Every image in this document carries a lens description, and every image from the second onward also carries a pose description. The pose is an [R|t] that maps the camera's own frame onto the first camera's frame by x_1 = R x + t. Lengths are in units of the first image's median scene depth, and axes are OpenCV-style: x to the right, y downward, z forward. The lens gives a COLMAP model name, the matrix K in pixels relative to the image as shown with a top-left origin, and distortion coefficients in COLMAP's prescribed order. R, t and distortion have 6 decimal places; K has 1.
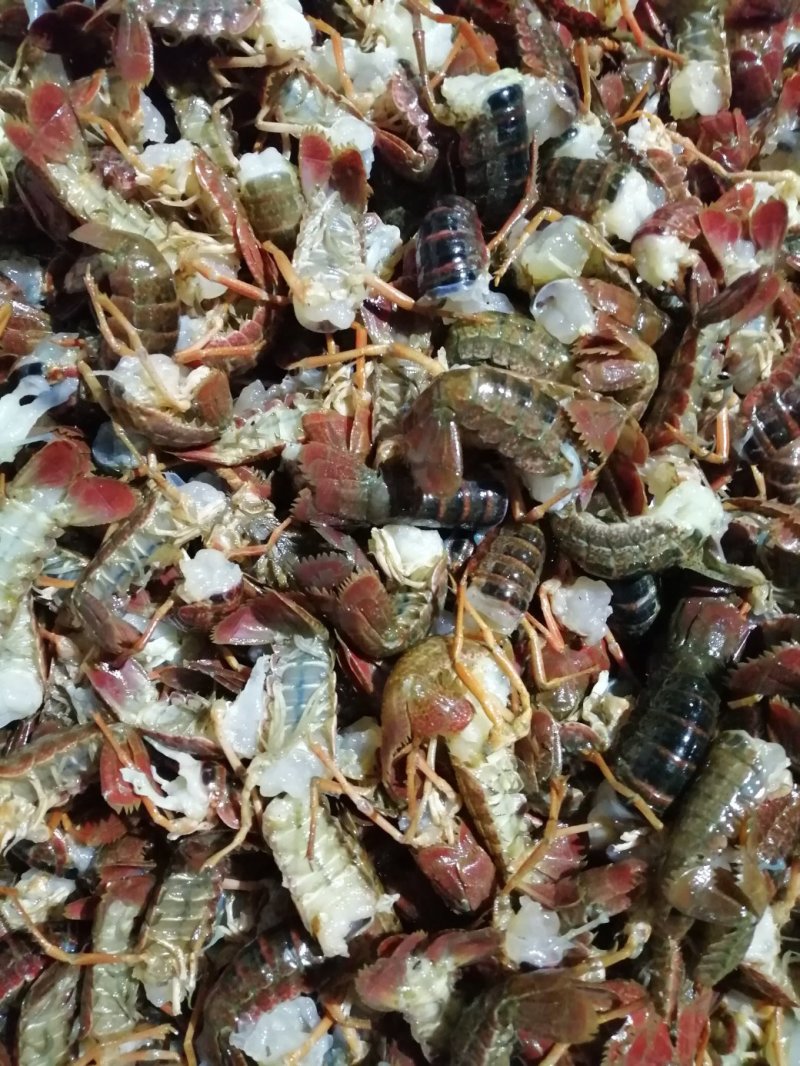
lens RADIAL K [[903.5, 0, 394.1], [0, 903.5, 533.4], [0, 0, 1]] dist [0.038226, -0.130792]
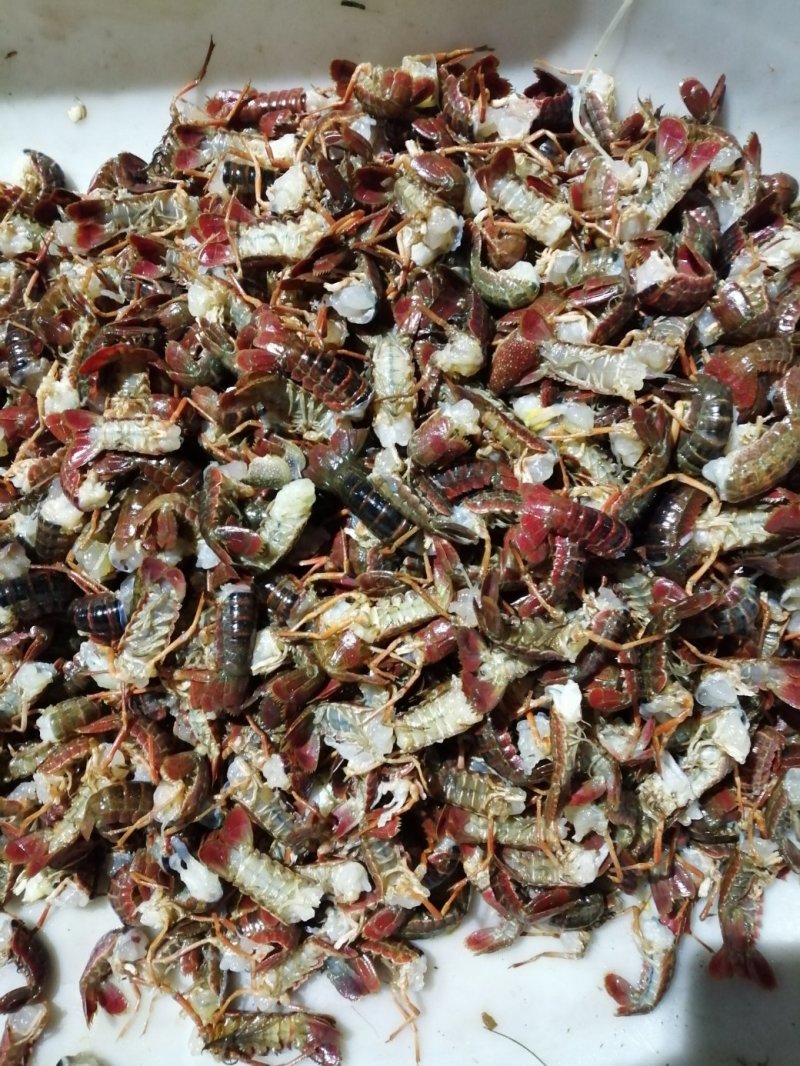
lens RADIAL K [[912.9, 0, 400.0], [0, 912.9, 533.0], [0, 0, 1]] dist [-0.031100, -0.010321]
pose [[0.006721, -0.993828, -0.110730, 0.446261], [0.999111, 0.011281, -0.040611, 0.348289], [0.041609, -0.110359, 0.993020, -0.673952]]
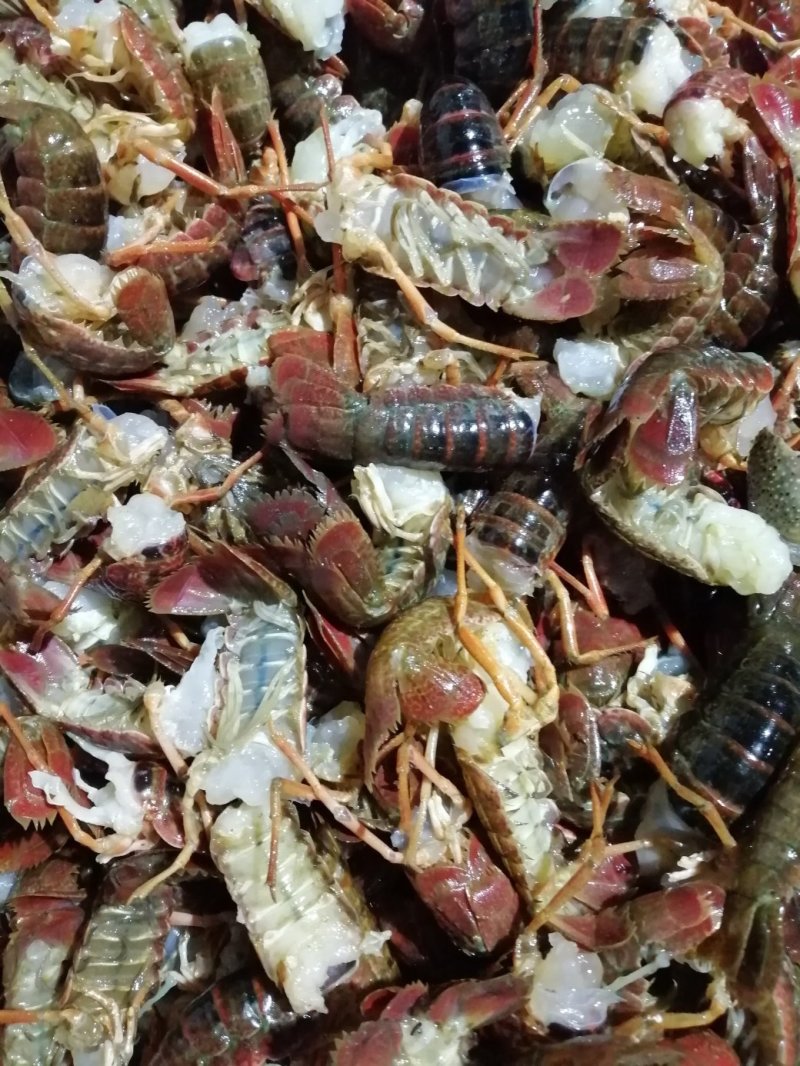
lens RADIAL K [[912.9, 0, 400.0], [0, 912.9, 533.0], [0, 0, 1]] dist [-0.031100, -0.010321]
pose [[0.999276, -0.026296, -0.027491, 0.040628], [0.025555, 0.999310, -0.026942, 0.079578], [0.028181, 0.026220, 0.999259, 0.213904]]
